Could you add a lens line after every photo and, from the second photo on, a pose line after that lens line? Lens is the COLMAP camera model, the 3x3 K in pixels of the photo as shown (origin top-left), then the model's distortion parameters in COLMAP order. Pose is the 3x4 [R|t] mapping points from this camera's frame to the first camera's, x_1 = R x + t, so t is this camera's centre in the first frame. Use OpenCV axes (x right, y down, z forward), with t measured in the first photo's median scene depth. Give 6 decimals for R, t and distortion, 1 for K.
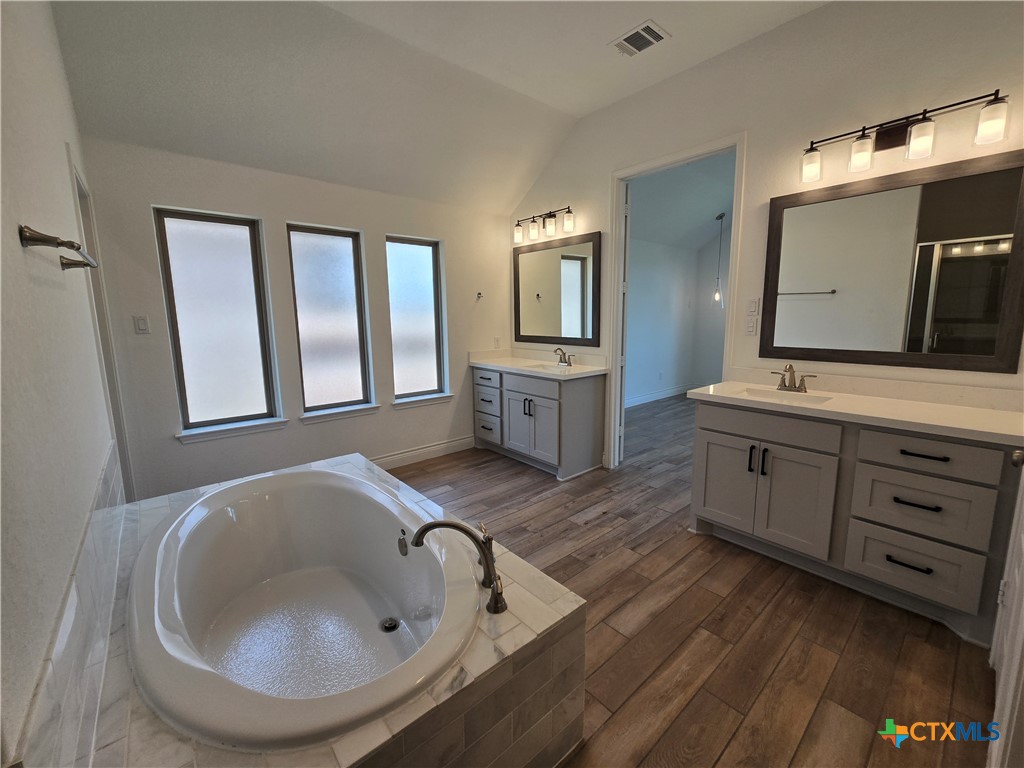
lens RADIAL K [[416.7, 0, 527.5], [0, 416.7, 379.8], [0, 0, 1]] dist [-0.000618, -0.000024]
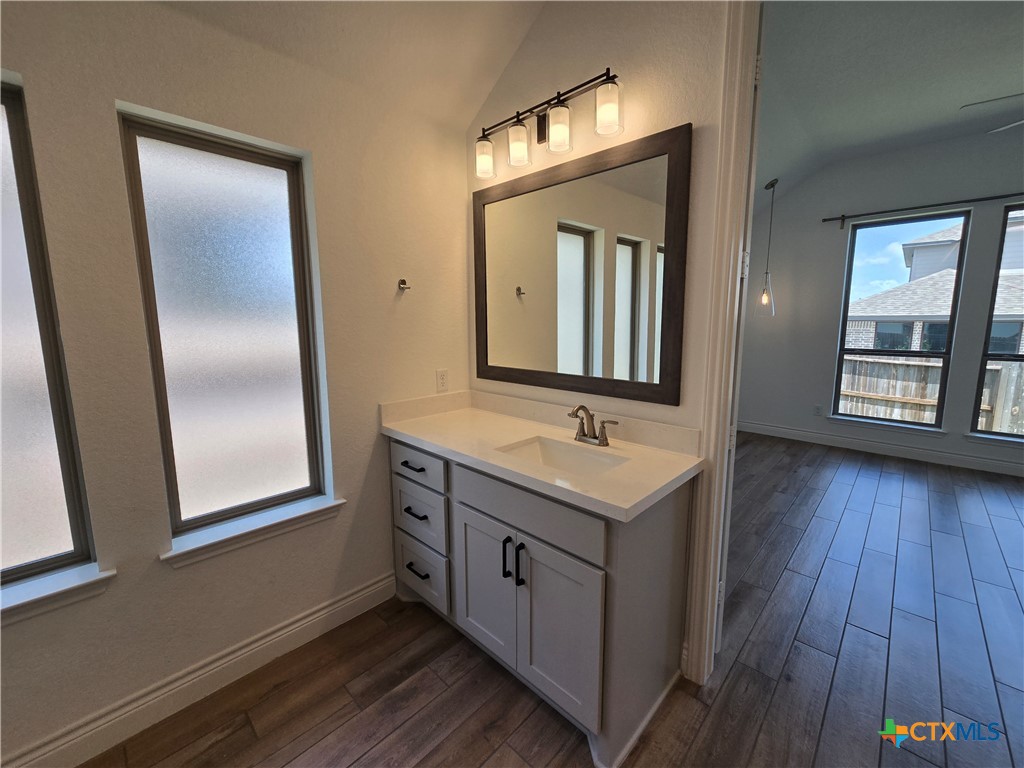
lens RADIAL K [[418.5, 0, 515.6], [0, 418.5, 379.3], [0, 0, 1]] dist [-0.000743, -0.000037]
pose [[0.997420, -0.004436, 0.071654, -0.022546], [0.005511, 0.999875, -0.014806, -0.092035], [-0.071579, 0.015162, 0.997320, 0.540880]]
